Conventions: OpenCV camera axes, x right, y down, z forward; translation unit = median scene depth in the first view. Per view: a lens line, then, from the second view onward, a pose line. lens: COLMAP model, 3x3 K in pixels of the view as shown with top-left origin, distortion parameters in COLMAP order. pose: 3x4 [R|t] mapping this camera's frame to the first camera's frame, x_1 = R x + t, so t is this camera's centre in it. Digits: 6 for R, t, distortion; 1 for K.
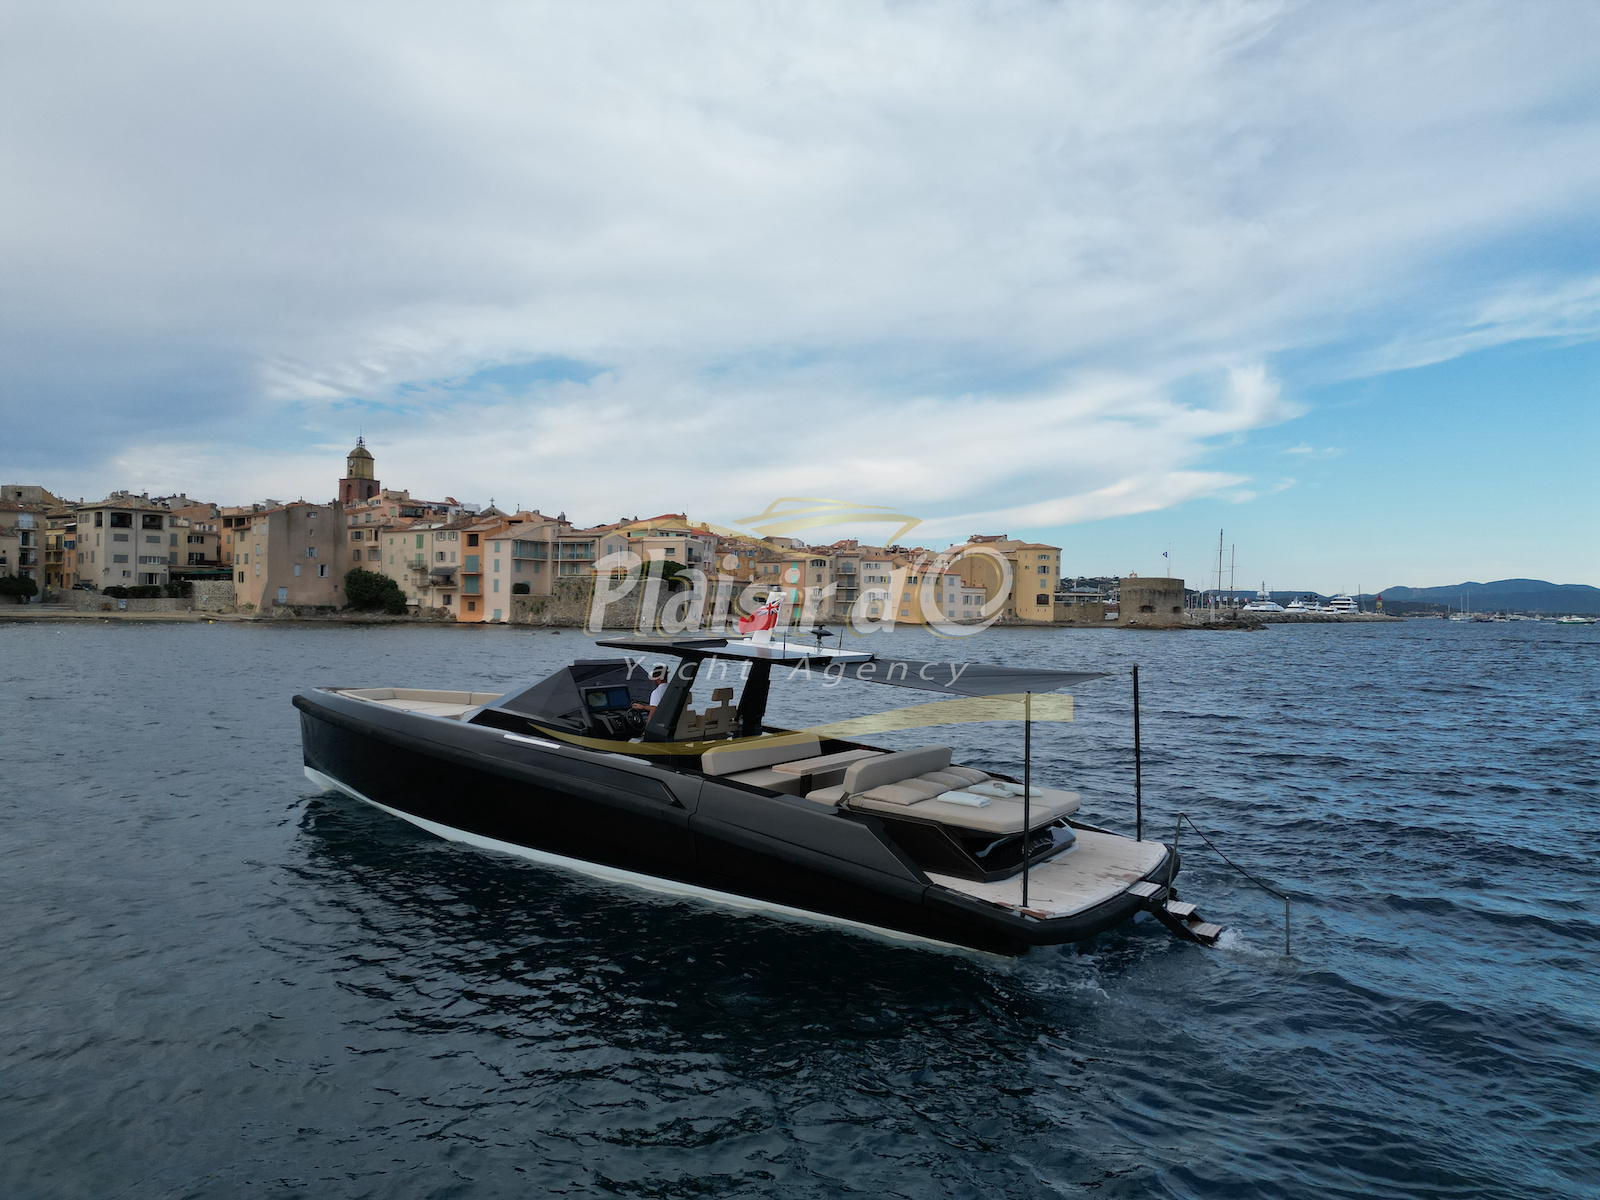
lens RADIAL K [[1126.9, 0, 800.0], [0, 1126.9, 600.0], [0, 0, 1]] dist [0.057357, -0.053068]
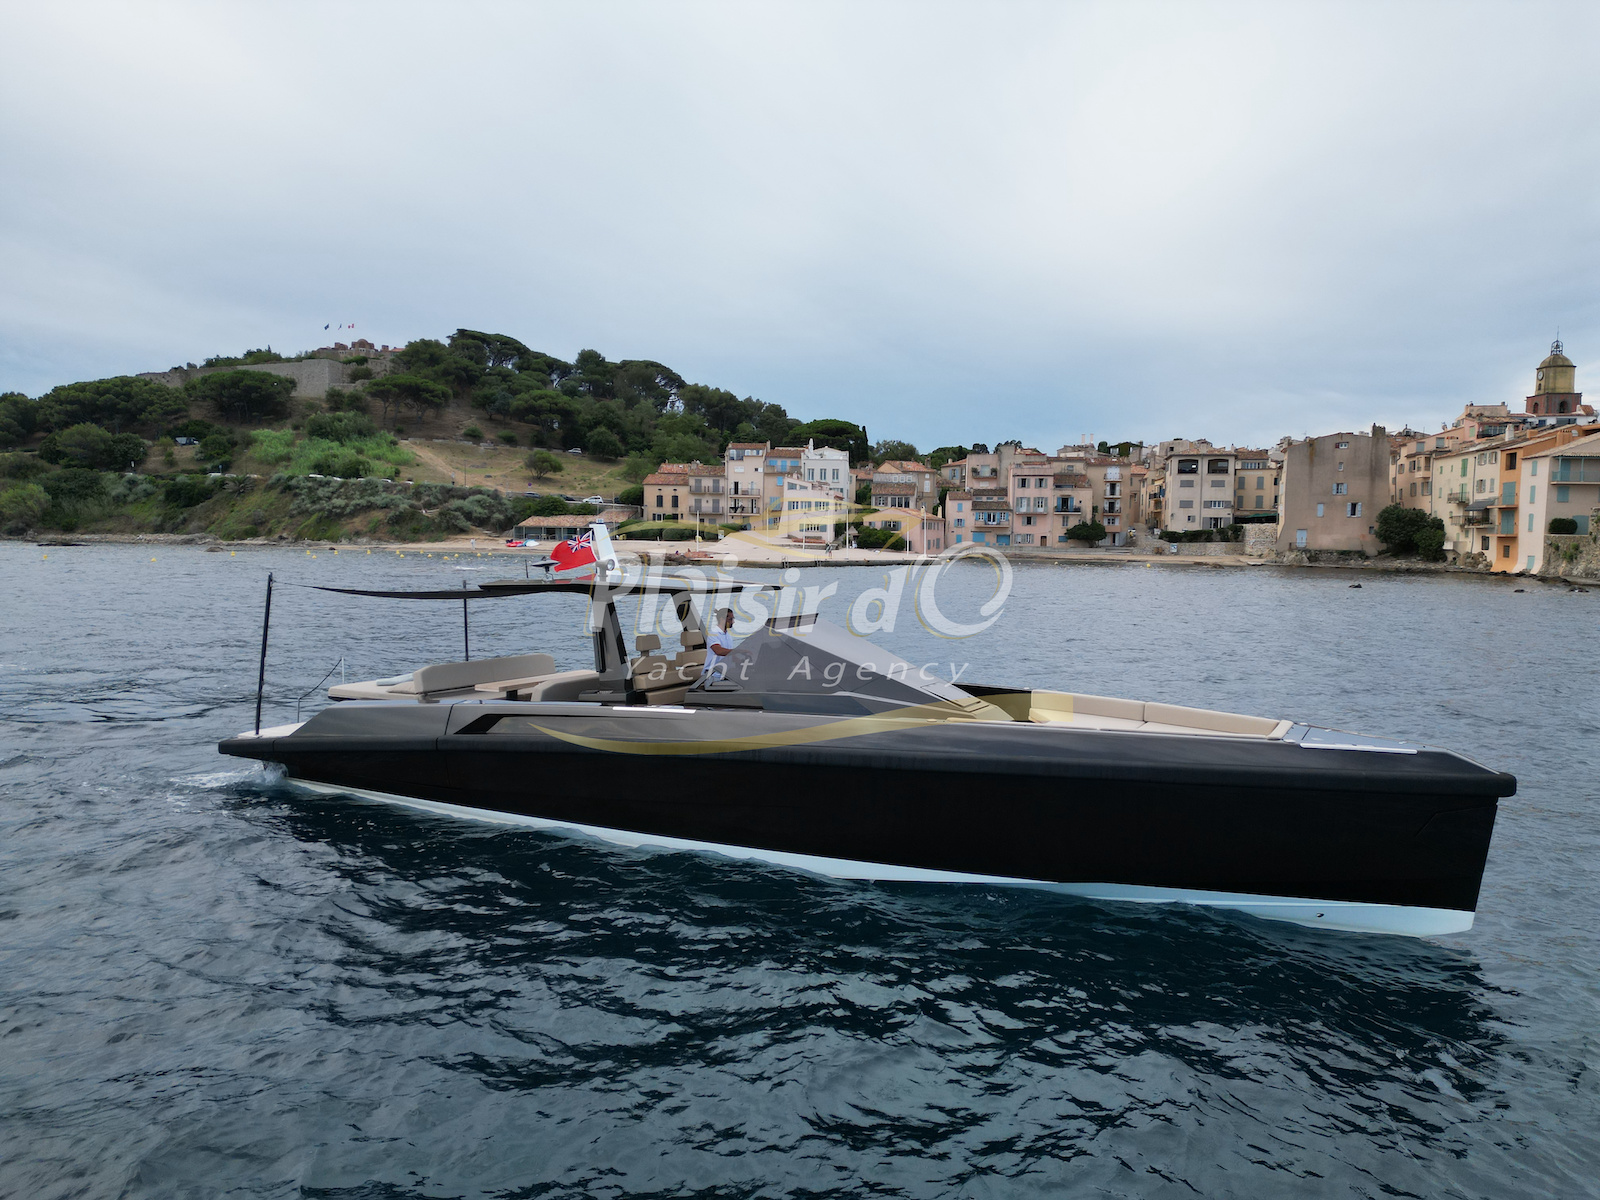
lens RADIAL K [[1108.8, 0, 797.1], [0, 1108.8, 608.0], [0, 0, 1]] dist [0.079469, -0.088421]
pose [[0.397927, 0.050777, -0.916011, 0.191806], [-0.003459, 0.998543, 0.053849, 0.004162], [0.917411, -0.018259, 0.397523, 0.268245]]
